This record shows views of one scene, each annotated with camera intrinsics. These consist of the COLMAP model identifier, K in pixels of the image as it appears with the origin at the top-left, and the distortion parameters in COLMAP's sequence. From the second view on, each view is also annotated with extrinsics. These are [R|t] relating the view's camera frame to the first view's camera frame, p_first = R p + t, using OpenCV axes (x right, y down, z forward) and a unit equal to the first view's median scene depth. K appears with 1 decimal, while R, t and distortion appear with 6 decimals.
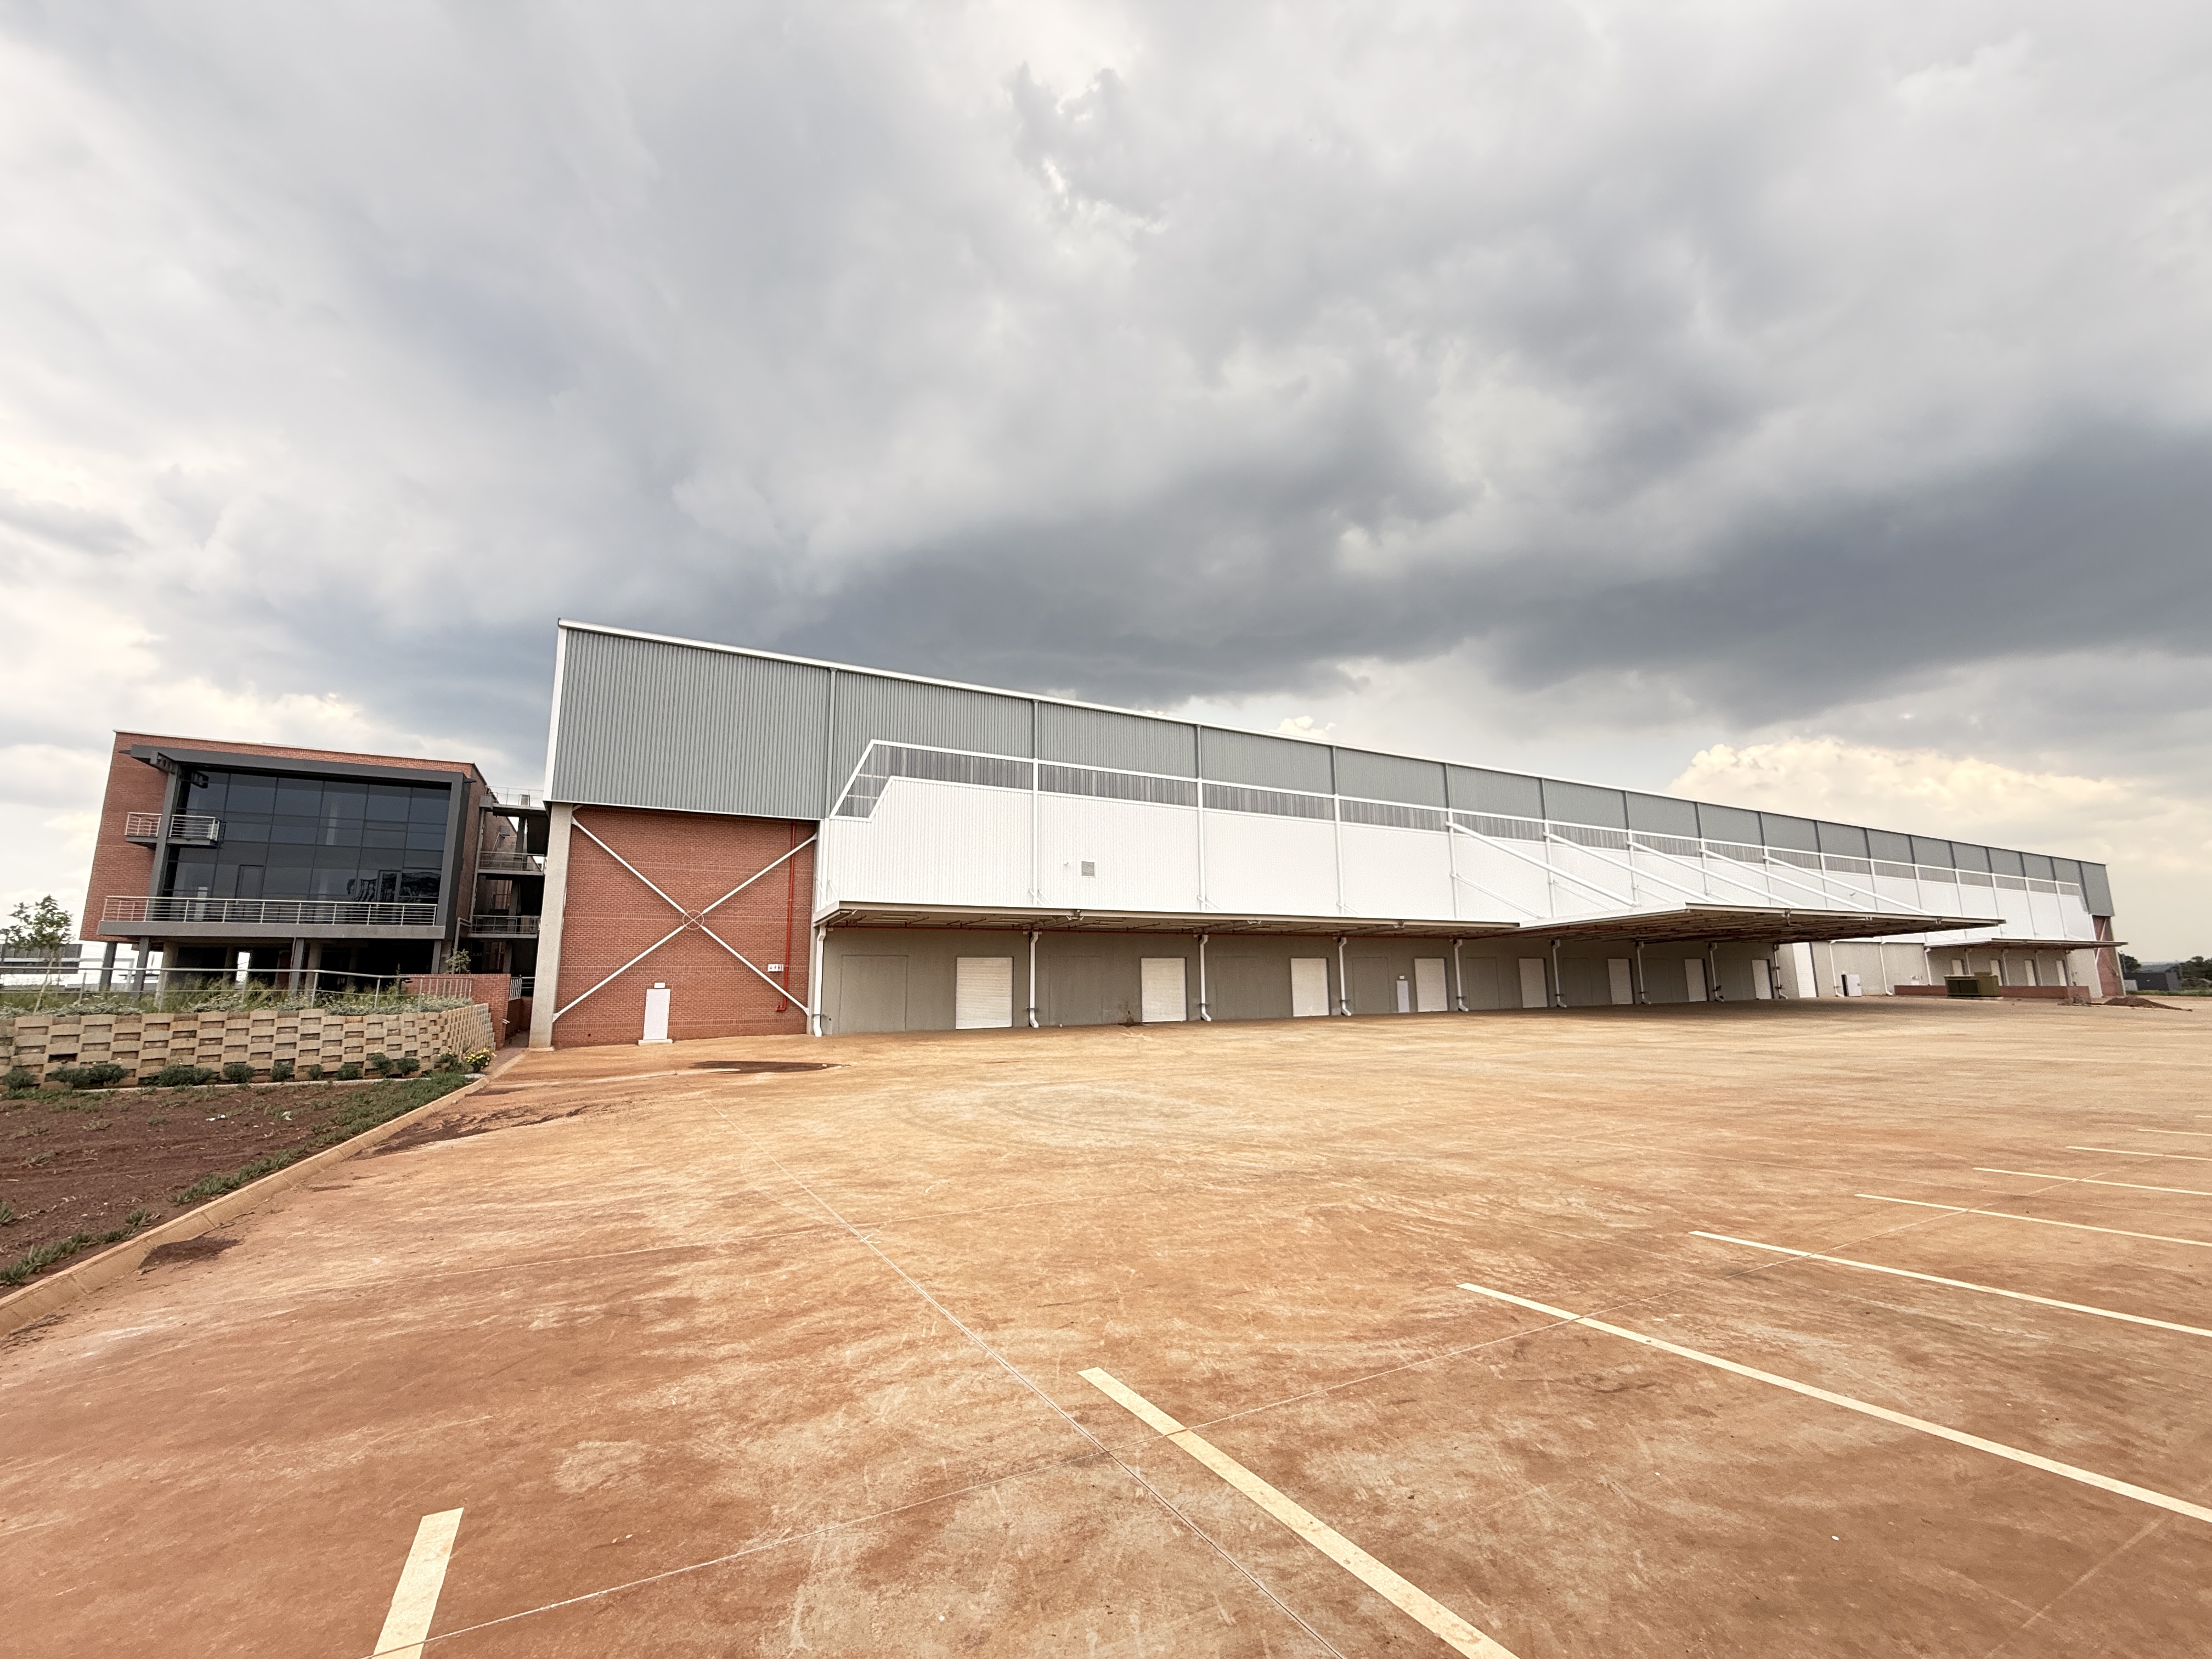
lens RADIAL K [[883.8, 0, 1100.0], [0, 883.8, 828.6], [0, 0, 1]] dist [0.000713, 0.000094]
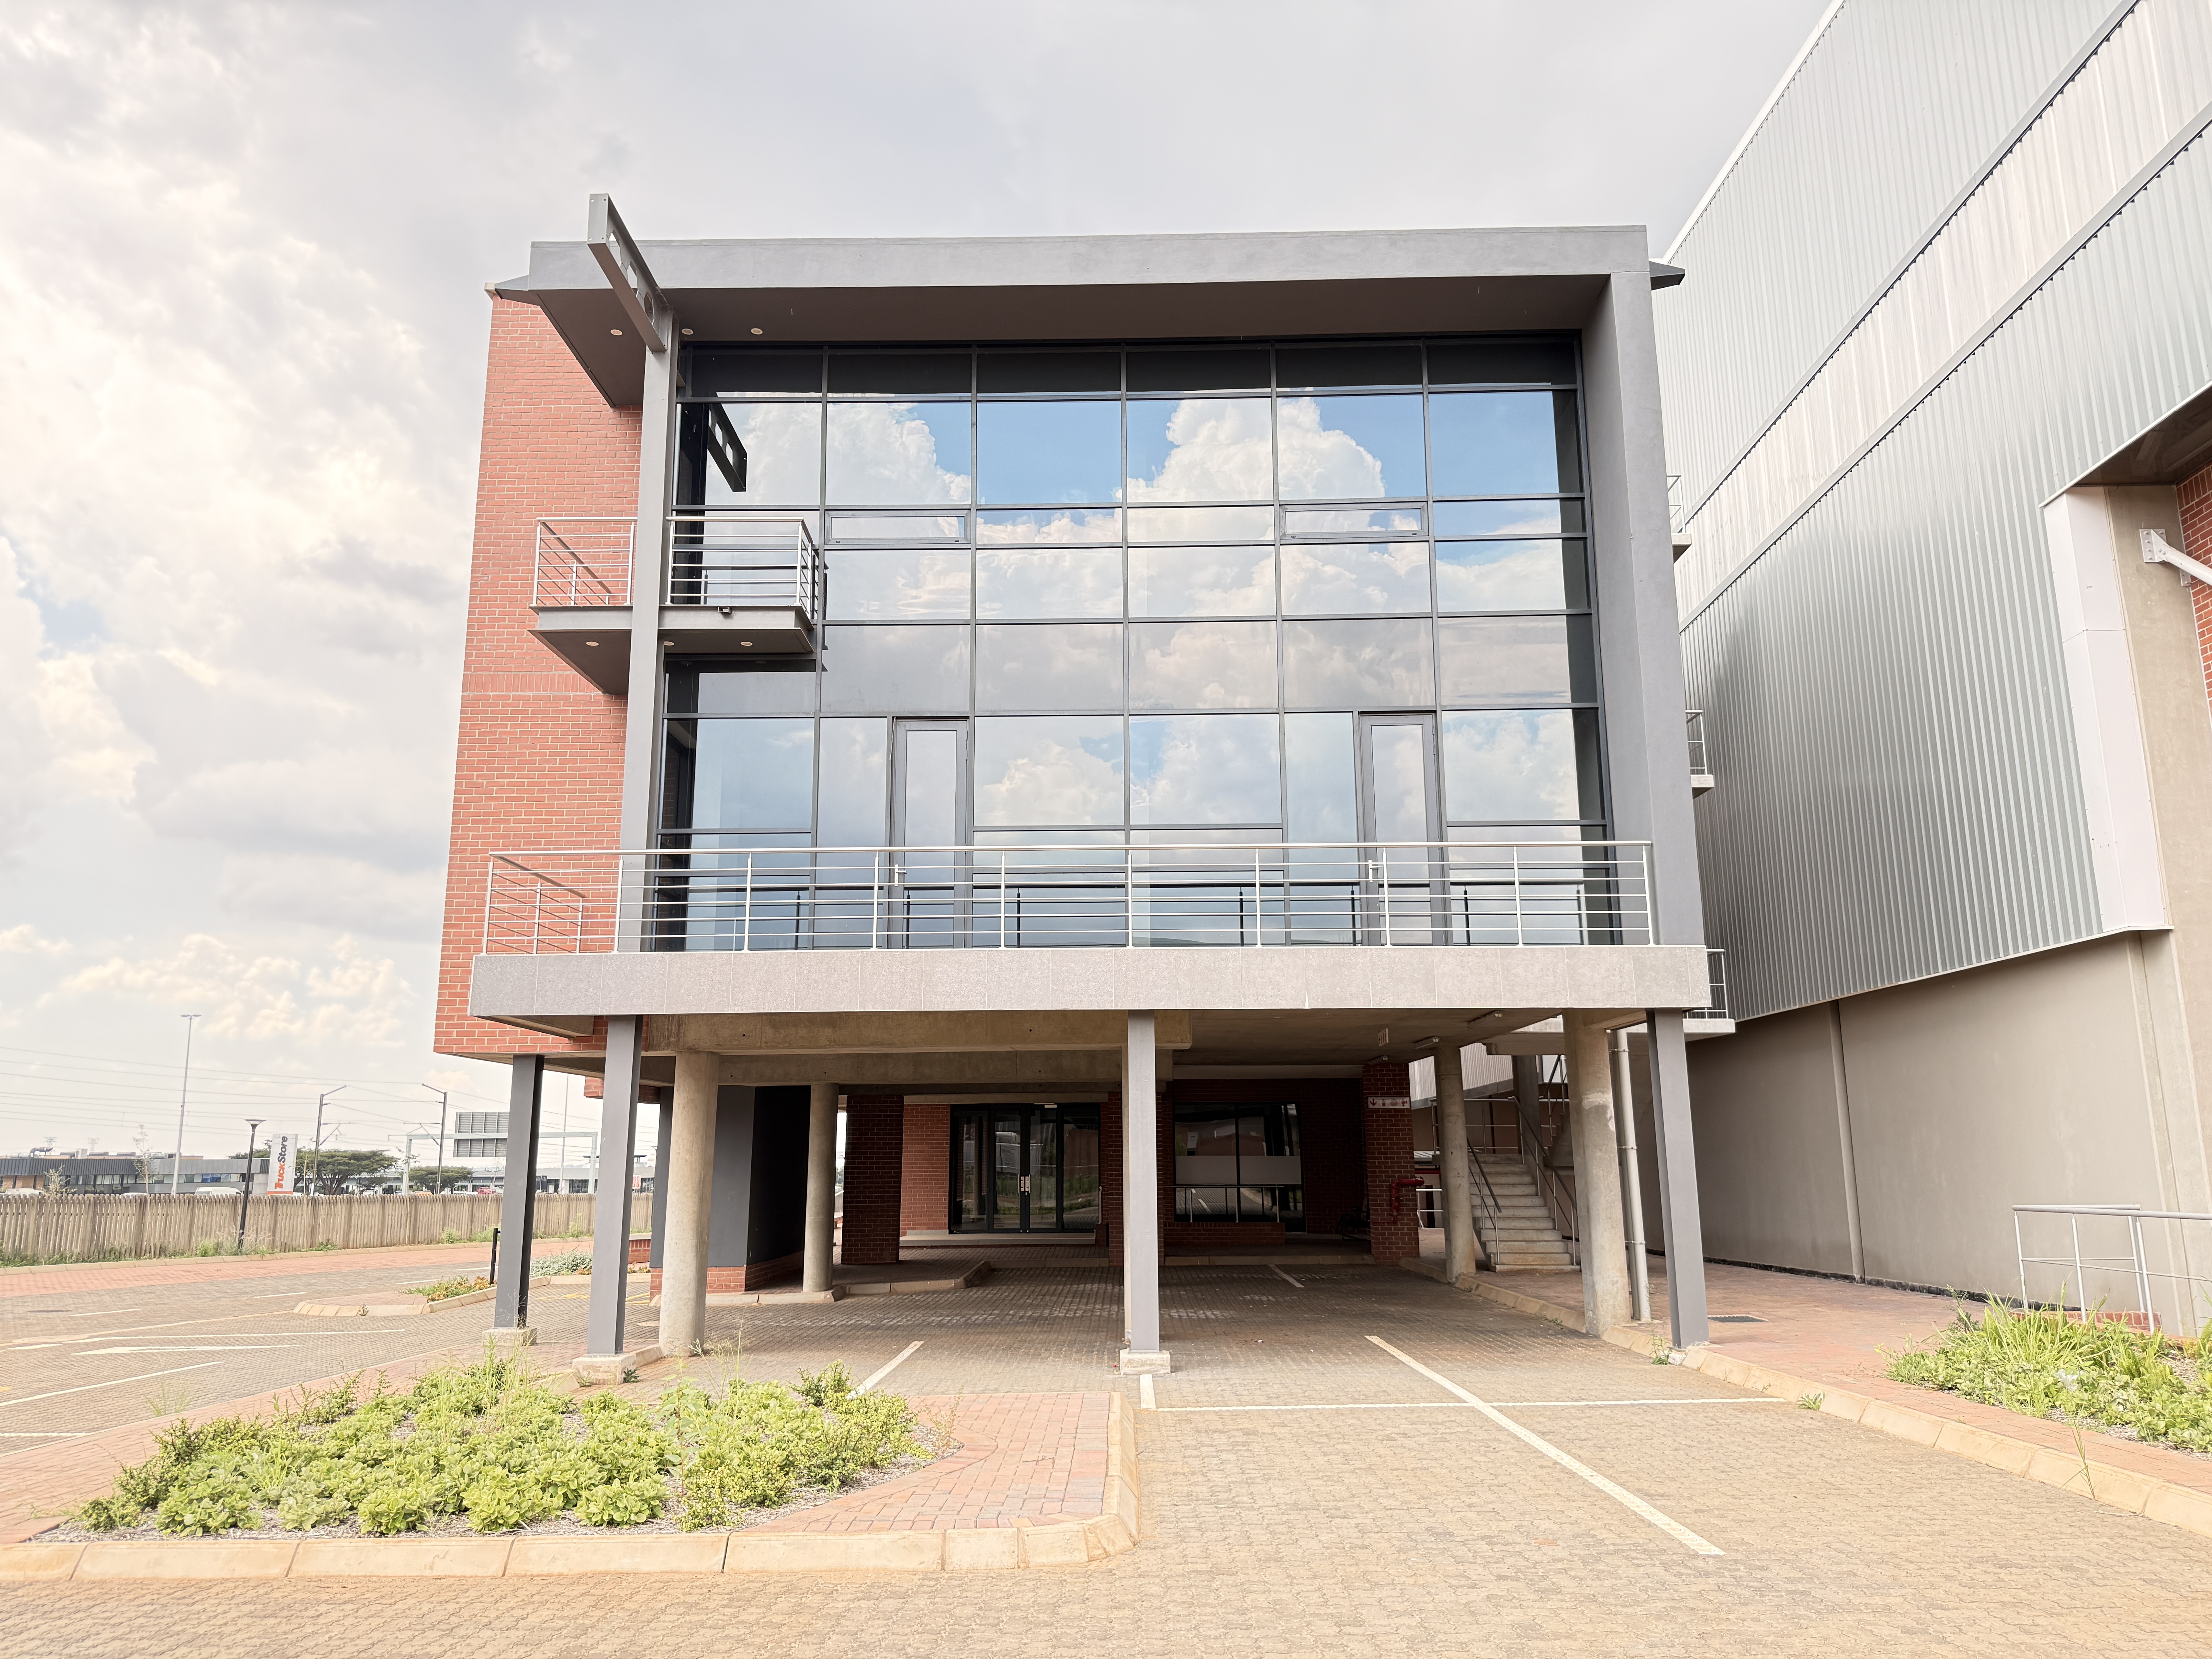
lens RADIAL K [[1556.4, 0, 1100.6], [0, 1556.4, 834.6], [0, 0, 1]] dist [0.016217, -0.023300]
pose [[0.860282, -0.099979, -0.499920, -0.747742], [0.082077, 0.994952, -0.057739, 0.102414], [0.503169, 0.008640, 0.864145, 0.697379]]
